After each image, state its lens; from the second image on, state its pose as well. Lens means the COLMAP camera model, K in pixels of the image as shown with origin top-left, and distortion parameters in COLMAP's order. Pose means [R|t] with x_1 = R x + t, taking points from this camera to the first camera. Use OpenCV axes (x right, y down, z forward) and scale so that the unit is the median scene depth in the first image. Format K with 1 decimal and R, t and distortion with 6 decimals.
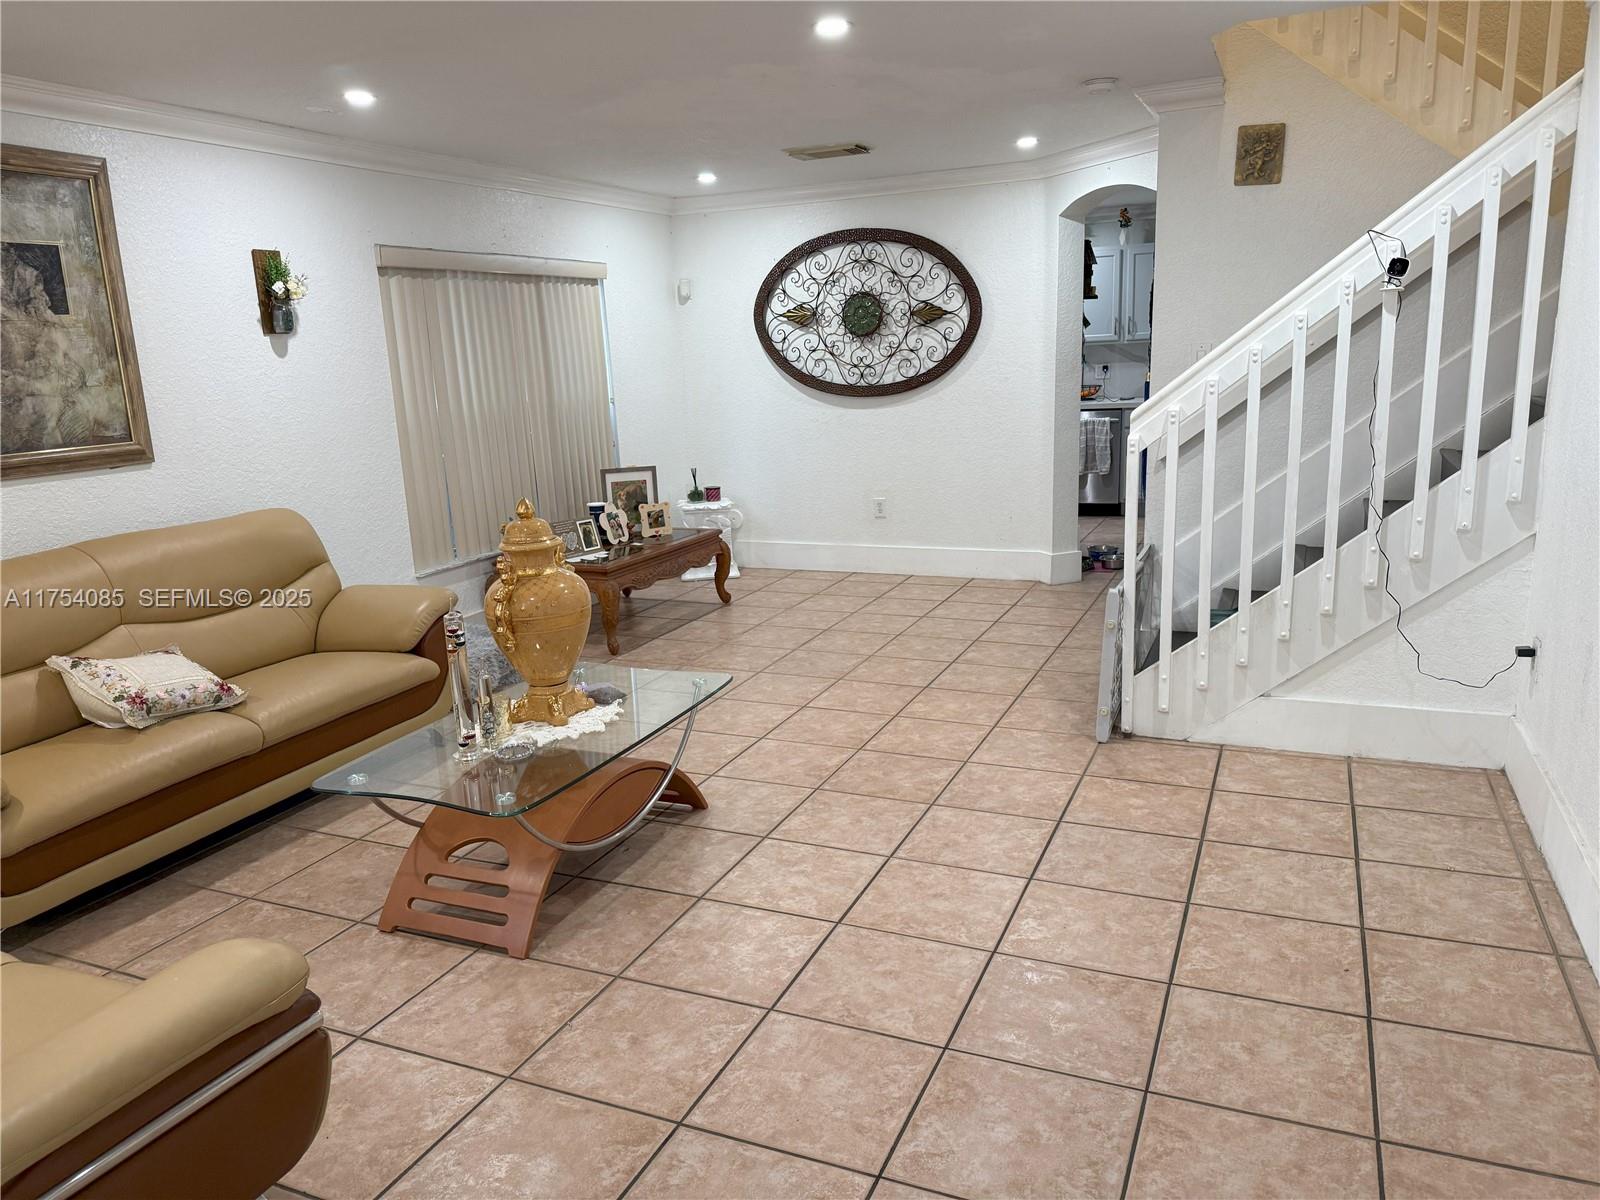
lens RADIAL K [[1127.0, 0, 805.3], [0, 1127.0, 599.1], [0, 0, 1]] dist [0.093021, -0.118202]
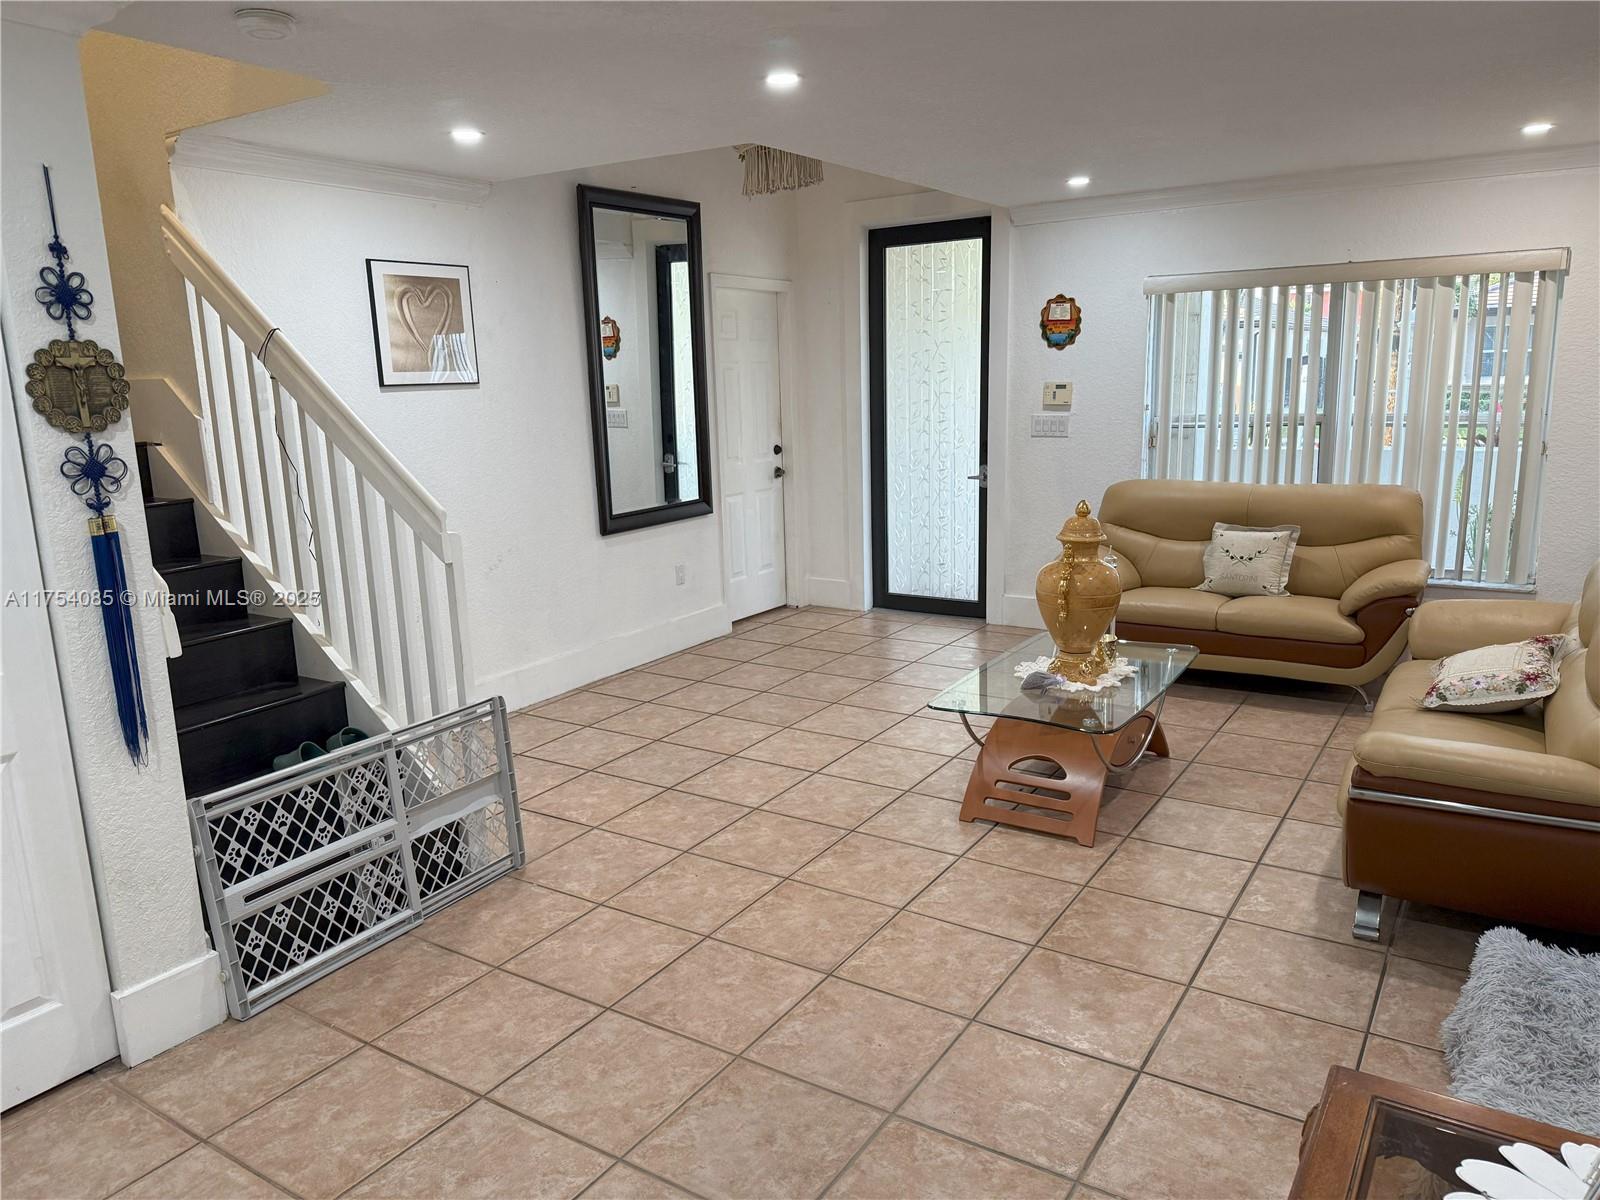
lens RADIAL K [[1106.2, 0, 792.4], [0, 1106.2, 621.3], [0, 0, 1]] dist [0.086865, -0.127526]
pose [[-0.983287, 0.032144, 0.179202, -0.120919], [0.105297, 0.903374, 0.415726, -0.421431], [-0.148523, 0.427647, -0.891661, 1.814328]]
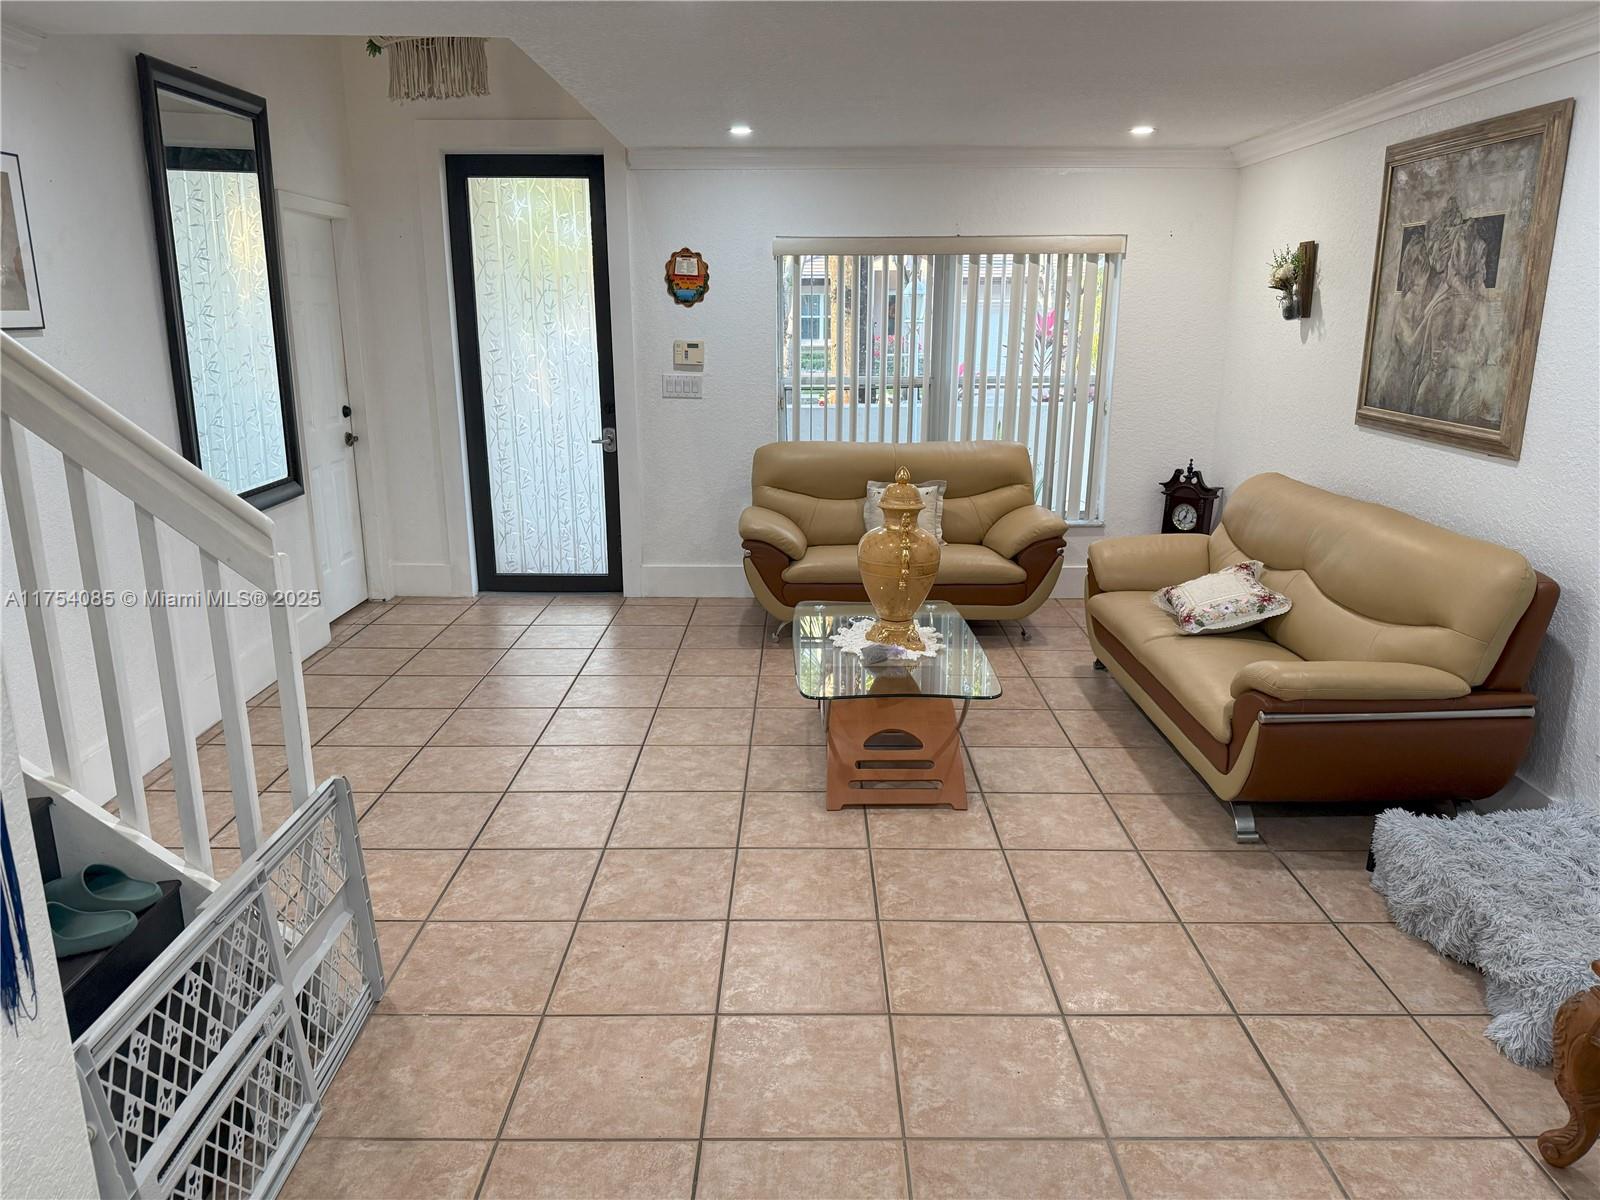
lens RADIAL K [[1127.0, 0, 805.3], [0, 1127.0, 599.1], [0, 0, 1]] dist [0.093021, -0.118202]
pose [[-0.917343, 0.136527, -0.373956, 0.271828], [-0.050637, 0.891708, 0.449770, -0.419685], [0.394865, 0.431530, -0.811088, 1.668793]]
